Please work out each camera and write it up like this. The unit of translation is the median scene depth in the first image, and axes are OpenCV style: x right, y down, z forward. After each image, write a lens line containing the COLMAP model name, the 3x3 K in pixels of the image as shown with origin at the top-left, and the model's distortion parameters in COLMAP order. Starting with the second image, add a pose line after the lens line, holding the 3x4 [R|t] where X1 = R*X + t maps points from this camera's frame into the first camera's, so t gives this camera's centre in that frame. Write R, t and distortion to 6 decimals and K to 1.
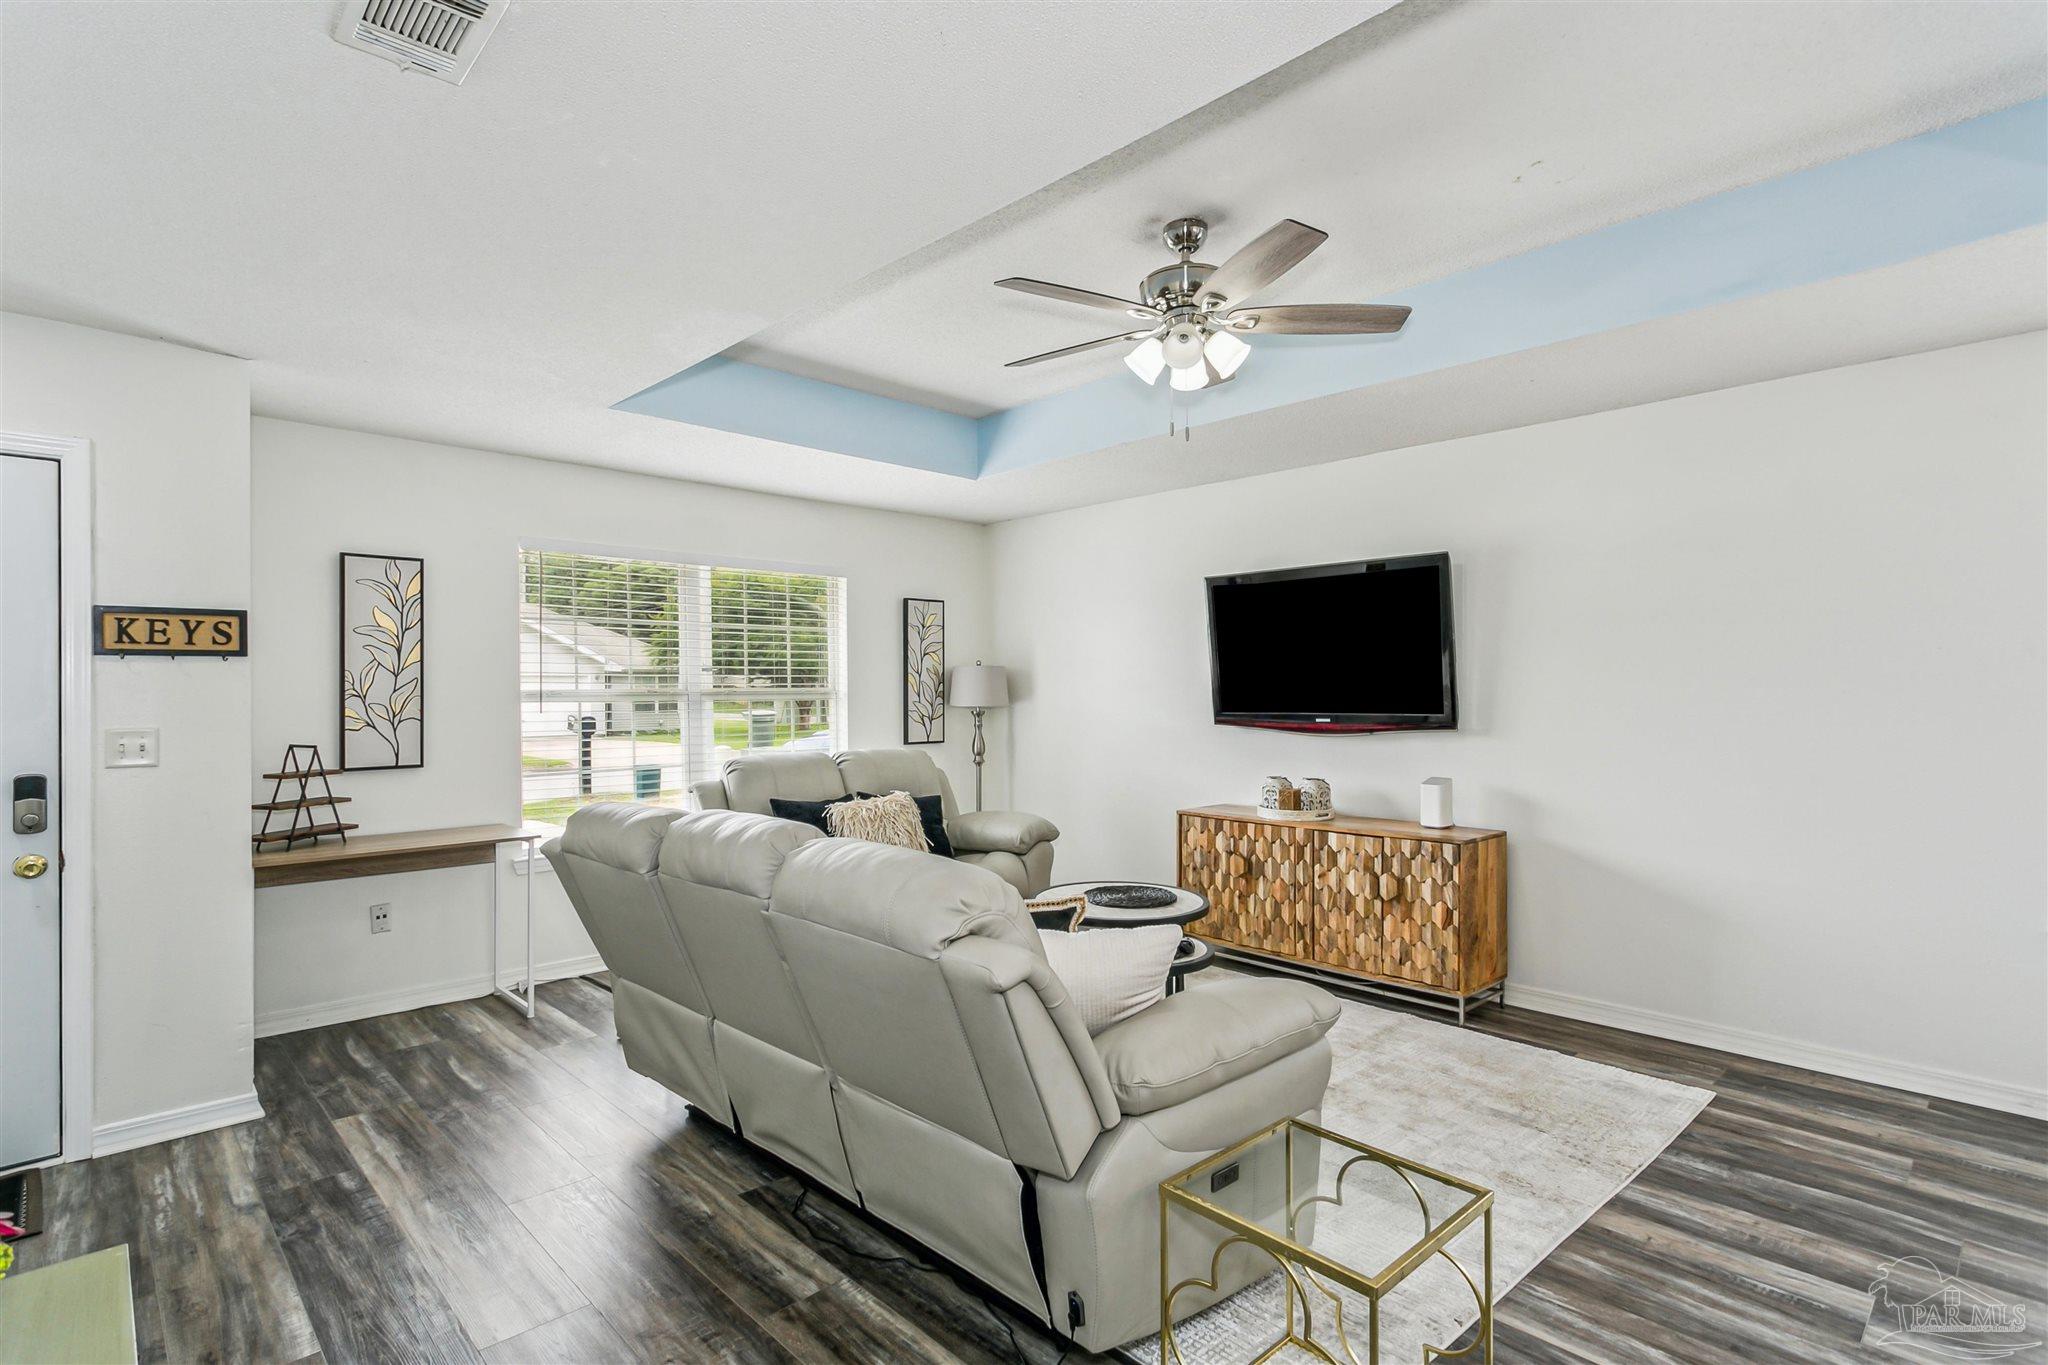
lens RADIAL K [[988.4, 0, 1007.7], [0, 988.4, 688.6], [0, 0, 1]] dist [0.002820, 0.002276]
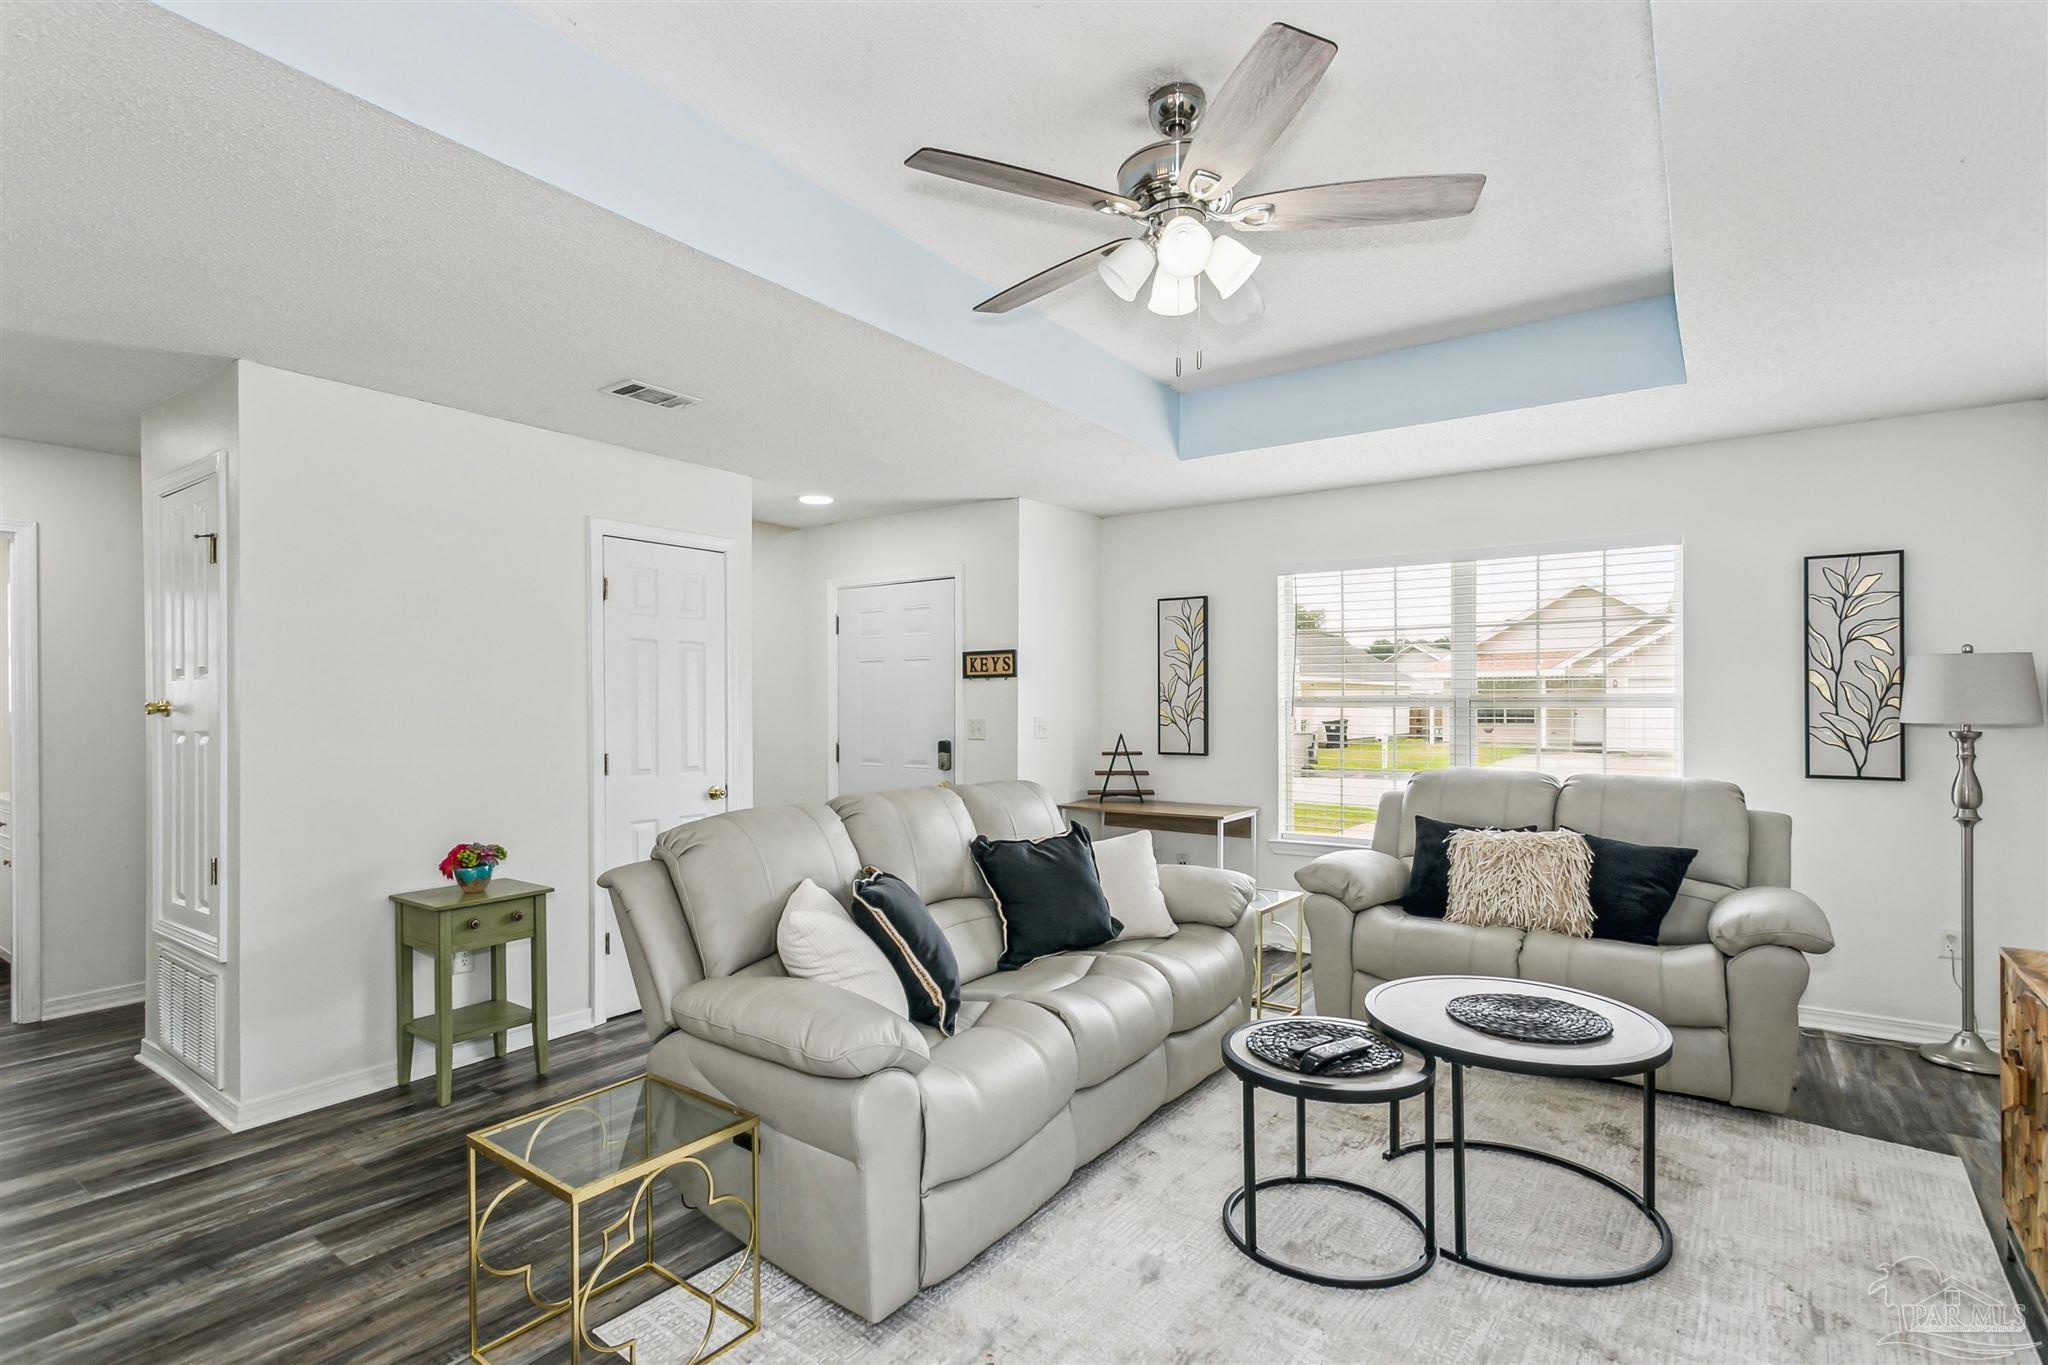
lens RADIAL K [[988.4, 0, 1022.4], [0, 988.4, 700.3], [0, 0, 1]] dist [0.002820, 0.002276]
pose [[0.194043, 0.006293, -0.980973, 0.682988], [0.004733, 0.999962, 0.007352, -0.004366], [0.980982, -0.006070, 0.194006, 0.546561]]
